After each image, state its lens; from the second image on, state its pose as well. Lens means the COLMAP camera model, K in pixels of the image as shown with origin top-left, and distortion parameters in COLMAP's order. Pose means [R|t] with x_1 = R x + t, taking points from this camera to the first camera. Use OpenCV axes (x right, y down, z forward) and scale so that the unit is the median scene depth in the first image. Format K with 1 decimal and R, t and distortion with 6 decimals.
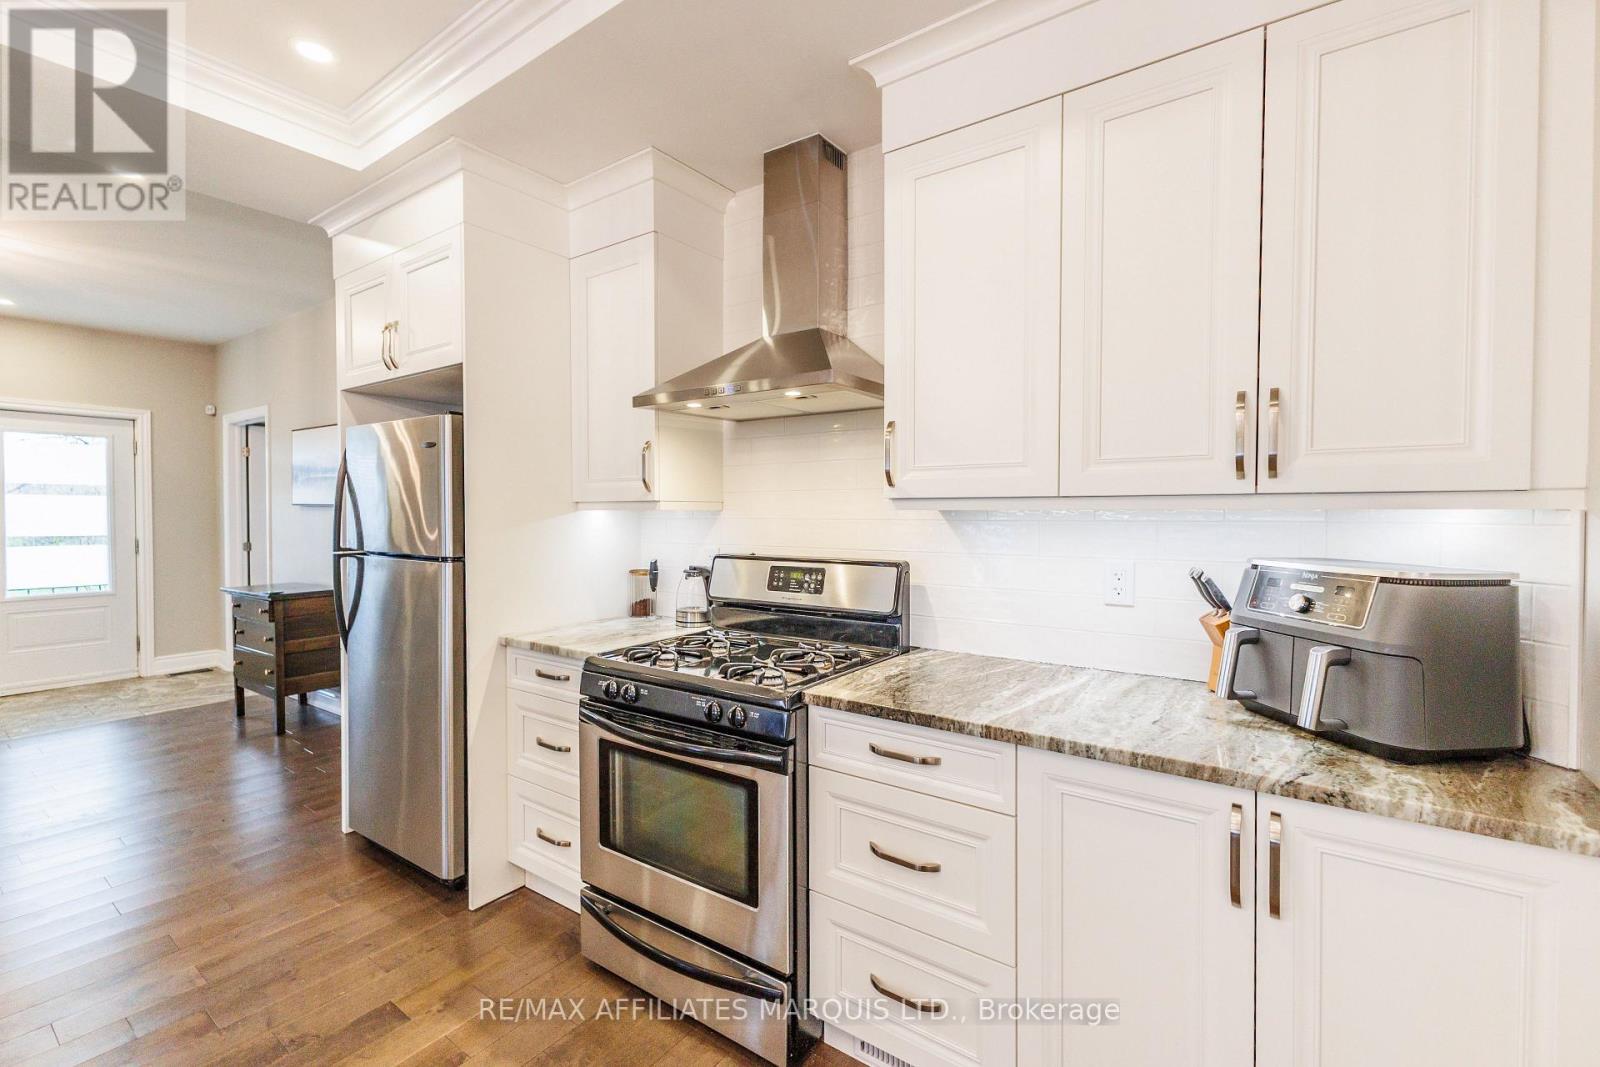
lens RADIAL K [[730.7, 0, 804.5], [0, 730.7, 524.2], [0, 0, 1]] dist [0.001914, 0.000357]
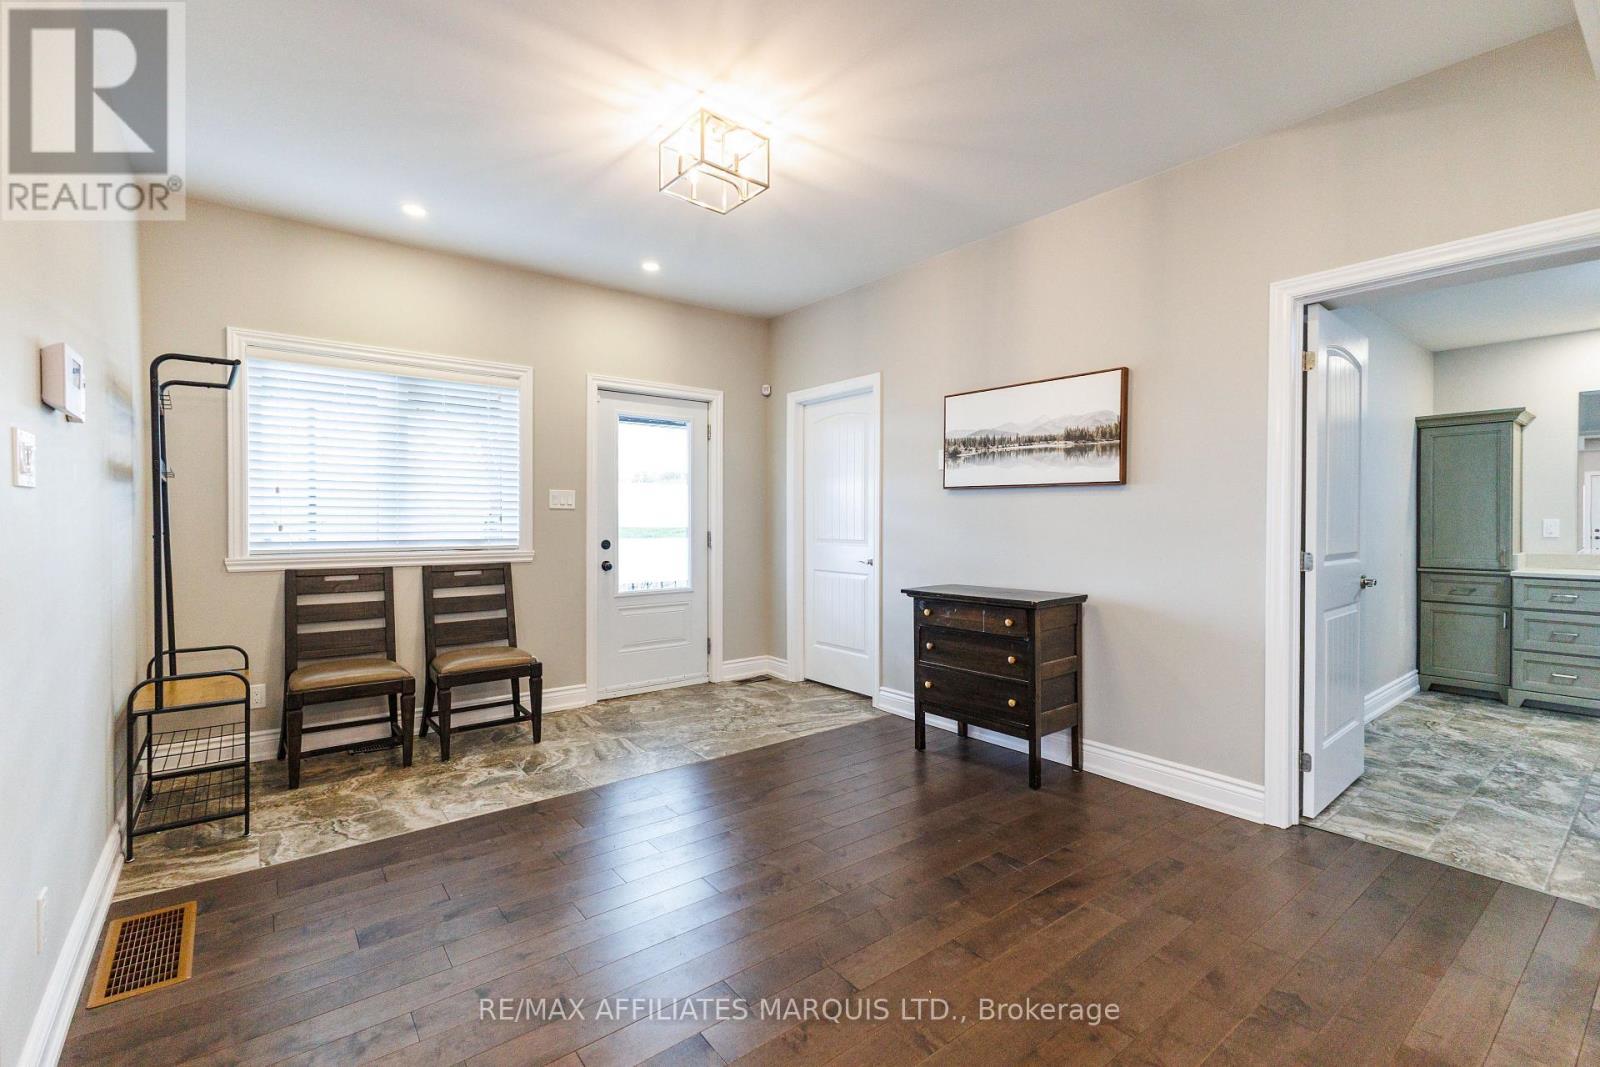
lens RADIAL K [[731.9, 0, 797.8], [0, 731.9, 525.4], [0, 0, 1]] dist [0.017373, 0.000225]
pose [[0.959105, 0.001720, -0.283045, -1.156983], [-0.003635, 0.999974, -0.006242, 0.037600], [0.283027, 0.007016, 0.959086, 0.320755]]
